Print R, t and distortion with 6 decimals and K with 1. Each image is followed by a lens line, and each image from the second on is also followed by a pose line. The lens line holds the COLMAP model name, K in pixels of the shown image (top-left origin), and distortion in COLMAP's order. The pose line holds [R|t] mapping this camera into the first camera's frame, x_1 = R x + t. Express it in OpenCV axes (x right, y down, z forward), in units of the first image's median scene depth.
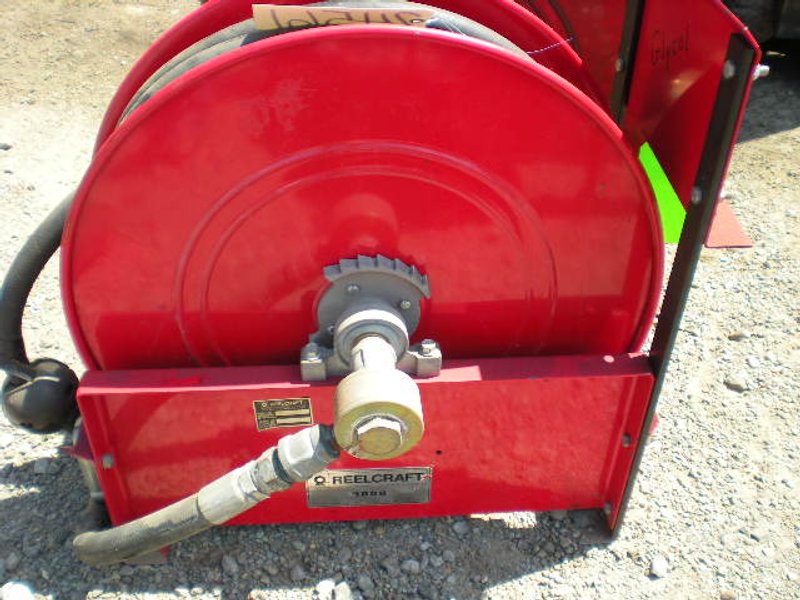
lens RADIAL K [[896.6, 0, 398.3], [0, 896.6, 299.4], [0, 0, 1]] dist [-0.128460, 0.000000]
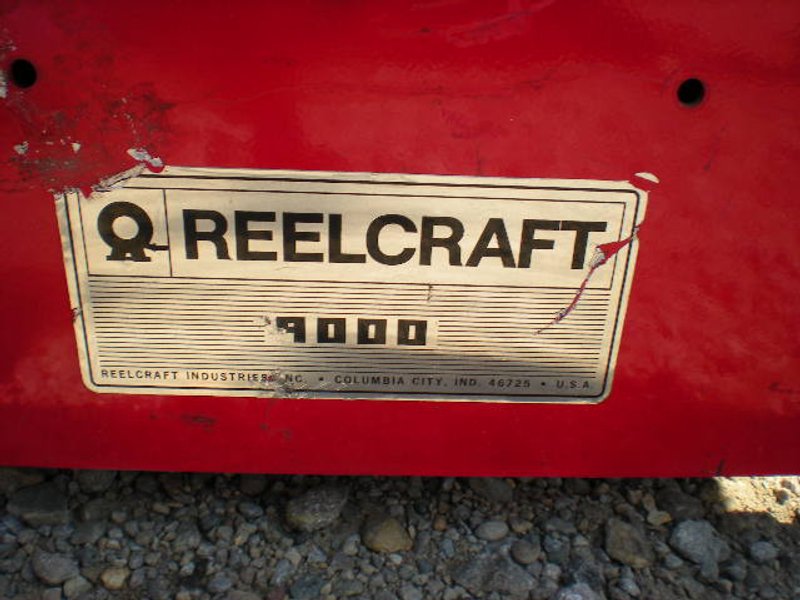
lens RADIAL K [[896.6, 0, 402.0], [0, 896.6, 301.1], [0, 0, 1]] dist [-0.128460, 0.000000]
pose [[0.998893, 0.040112, -0.024562, -0.014116], [-0.043688, 0.984719, -0.168583, 0.237010], [0.017425, 0.169470, 0.985381, 0.741351]]
